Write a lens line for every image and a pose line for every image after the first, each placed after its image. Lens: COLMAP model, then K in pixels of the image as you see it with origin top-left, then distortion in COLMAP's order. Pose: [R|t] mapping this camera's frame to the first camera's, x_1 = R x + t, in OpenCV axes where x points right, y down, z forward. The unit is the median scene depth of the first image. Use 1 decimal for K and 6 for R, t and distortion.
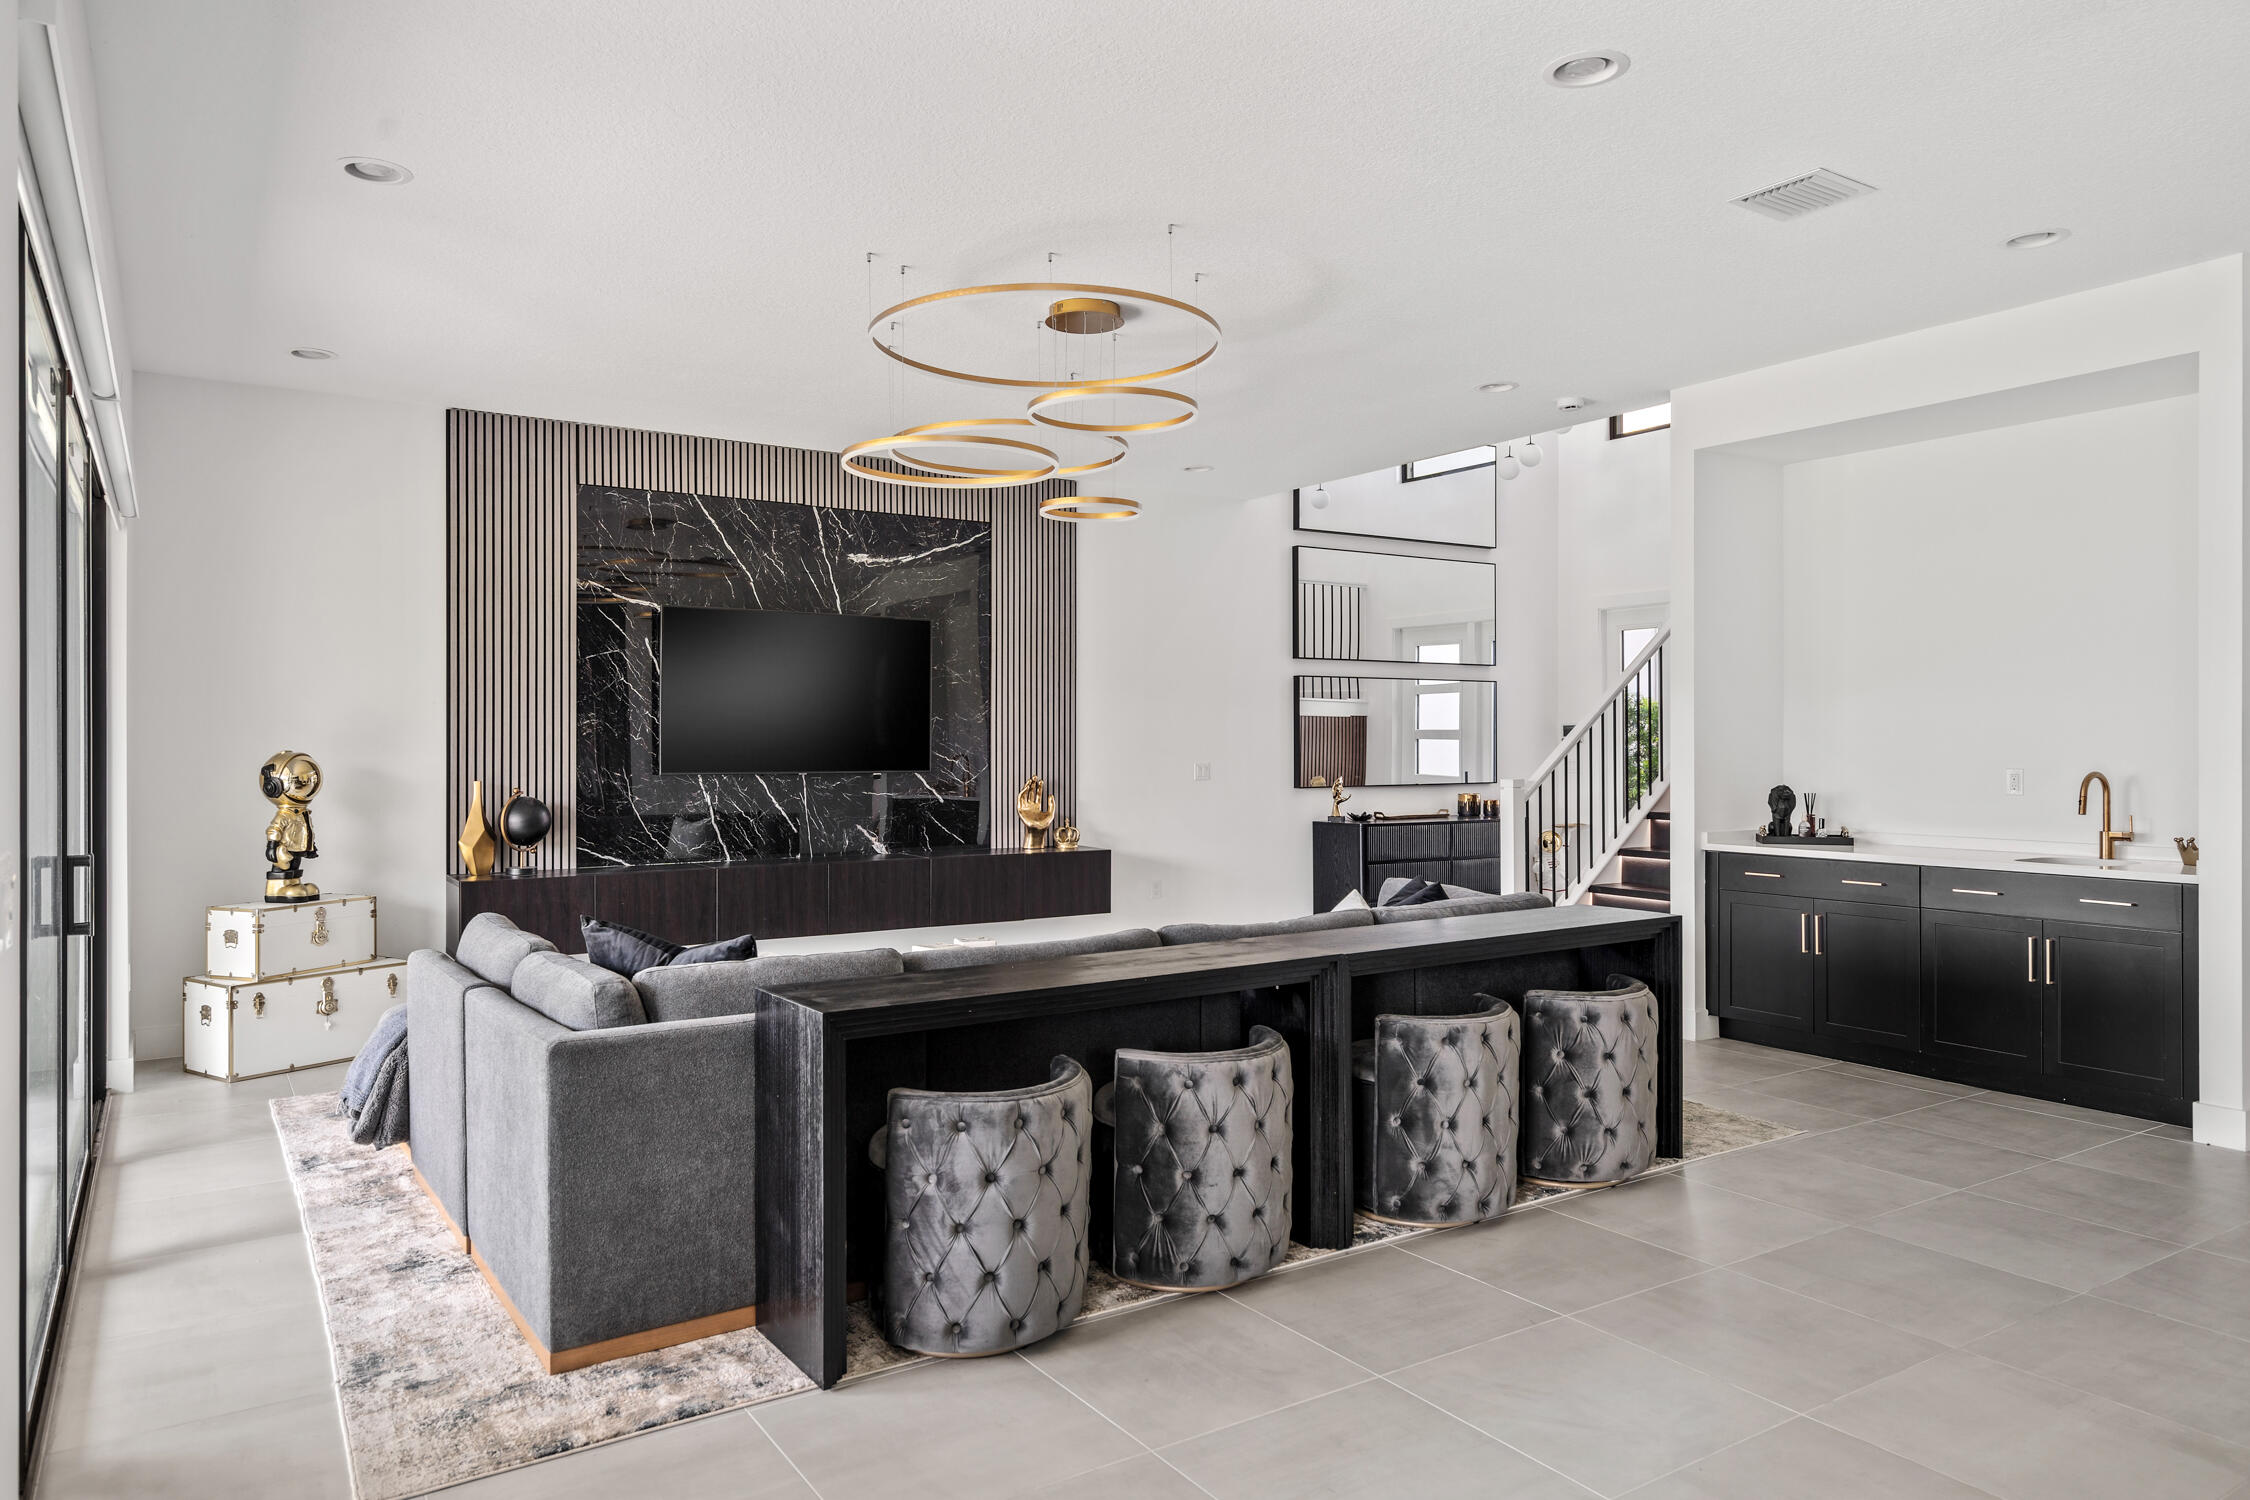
lens RADIAL K [[1455.7, 0, 1126.5], [0, 1455.7, 743.2], [0, 0, 1]] dist [0.018326, -0.003503]
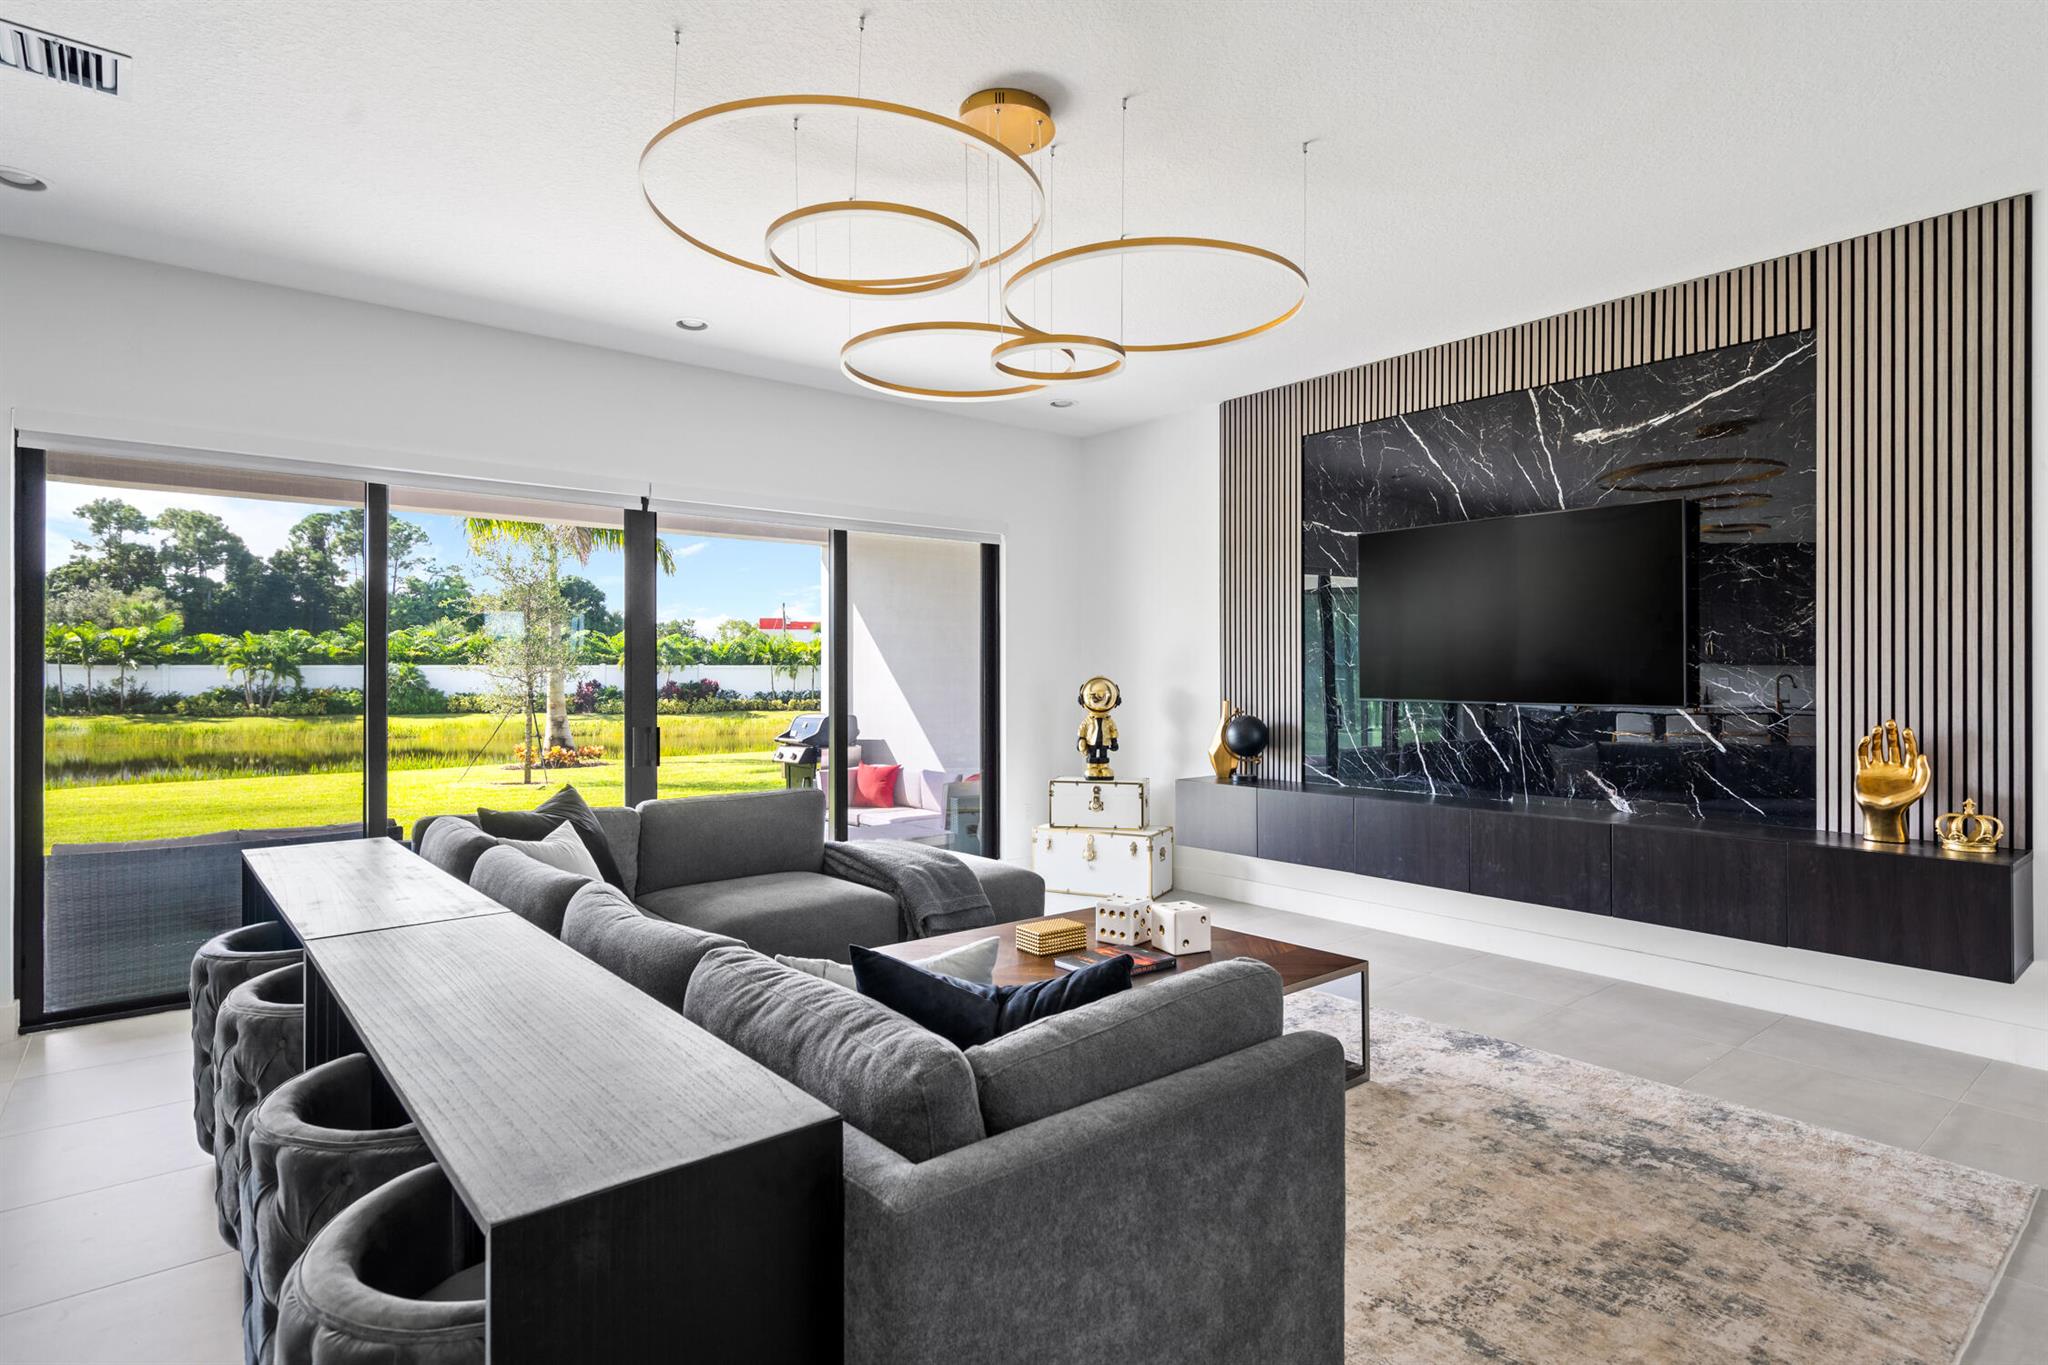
lens RADIAL K [[1046.1, 0, 1021.0], [0, 1046.1, 672.8], [0, 0, 1]] dist [0.004336, -0.000282]
pose [[0.105135, -0.000664, -0.994458, 0.430754], [0.002013, 0.999998, -0.000454, 0.002534], [0.994456, -0.001954, 0.105136, 0.770567]]
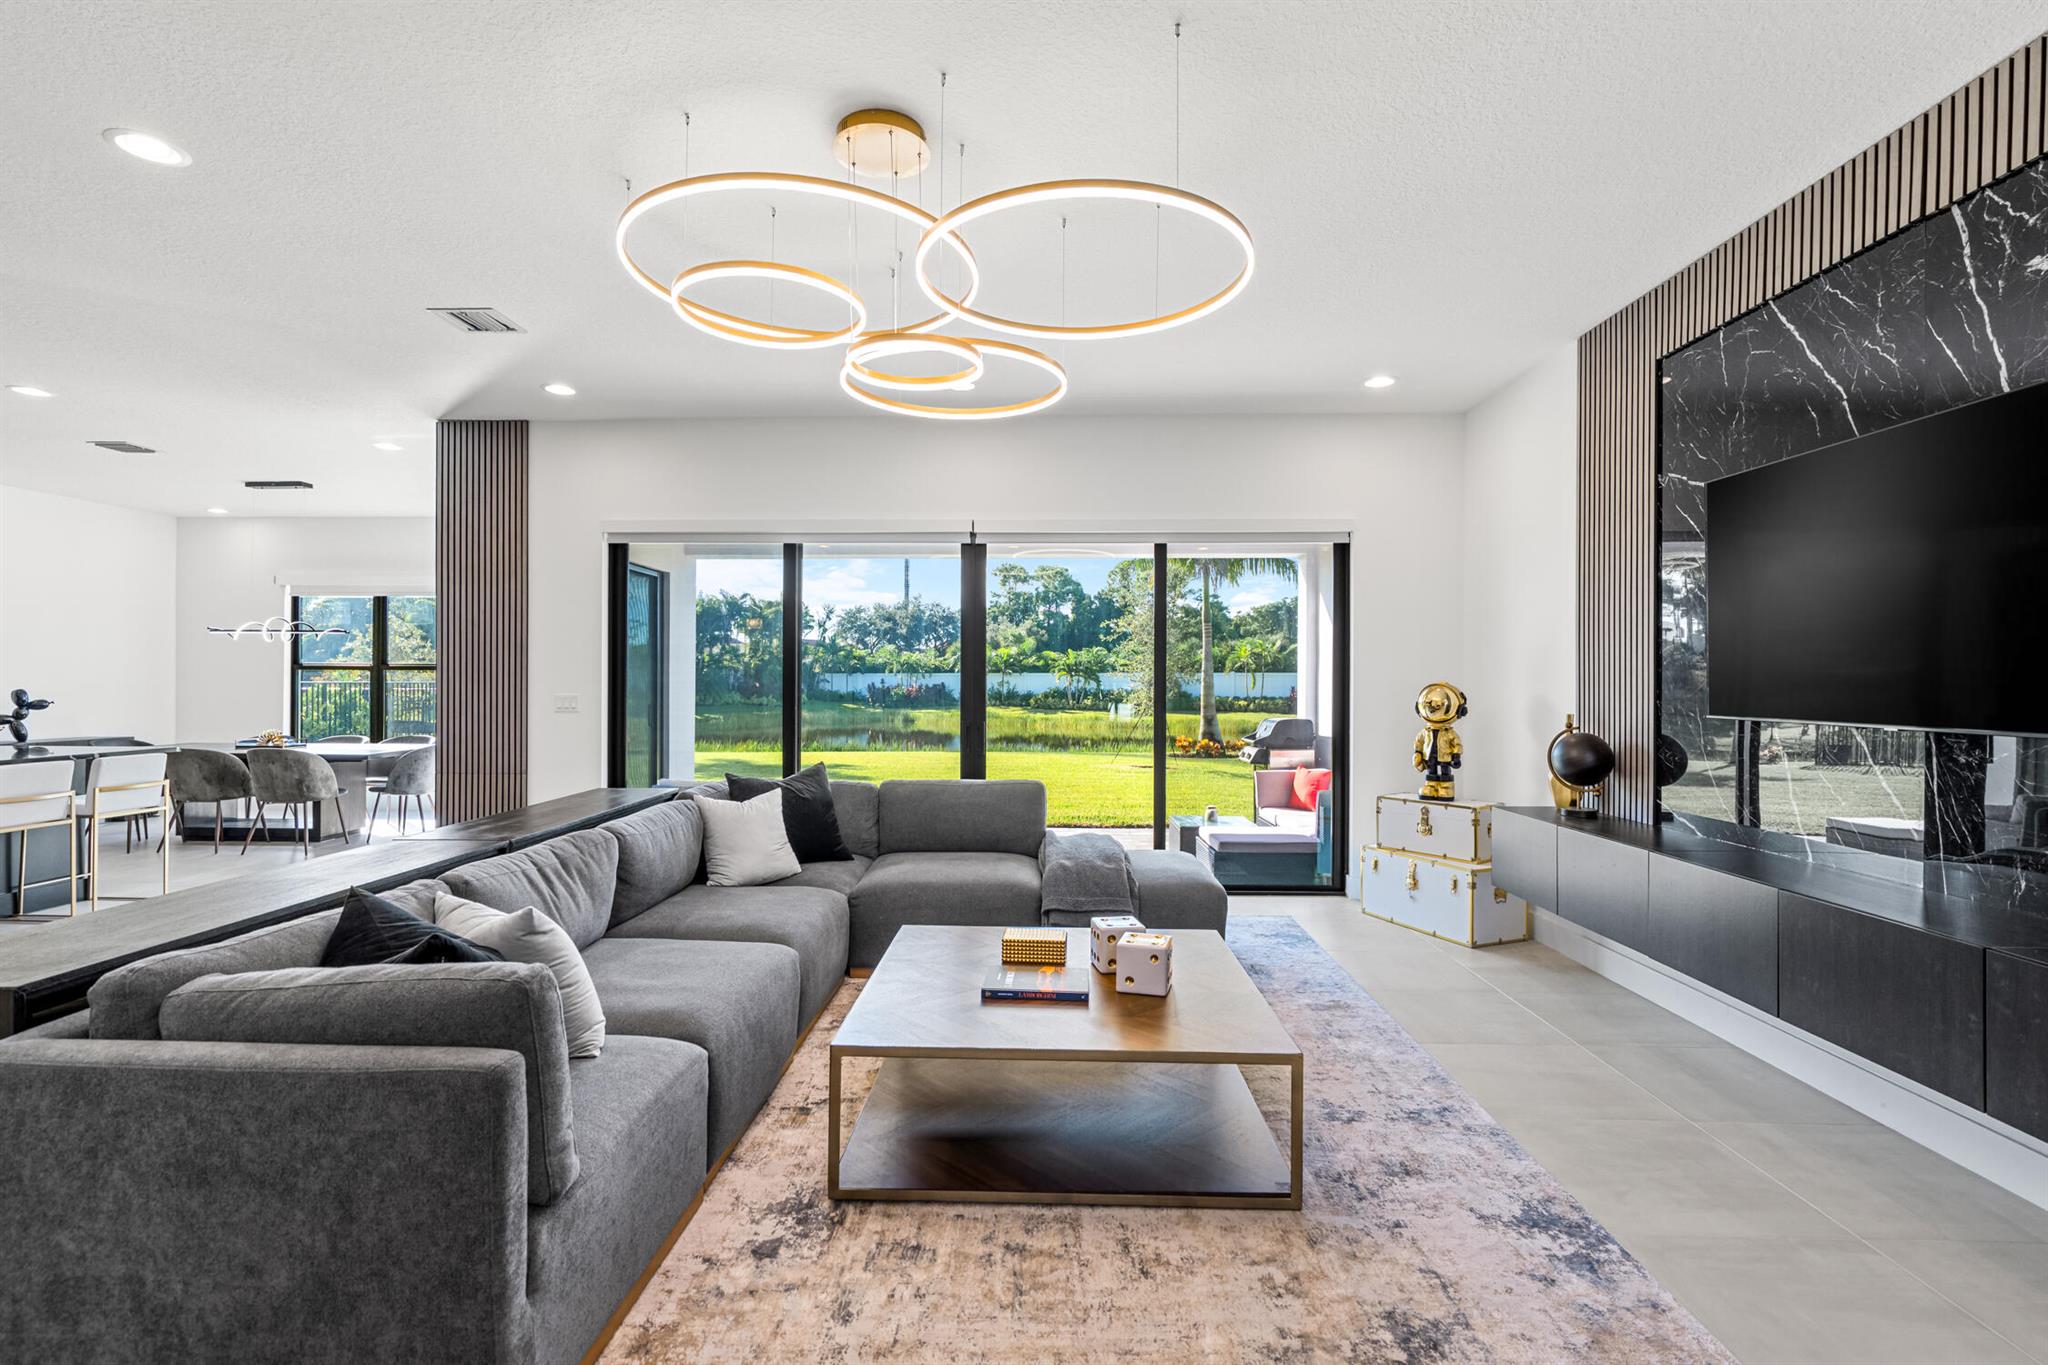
lens RADIAL K [[923.2, 0, 1024.2], [0, 923.2, 683.1], [0, 0, 1]] dist [-0.000511, 0.000219]
pose [[-0.574830, 0.001832, -0.818271, 0.280905], [-0.001980, 0.999991, 0.003630, 0.004133], [0.818271, 0.003707, -0.574821, 1.104631]]
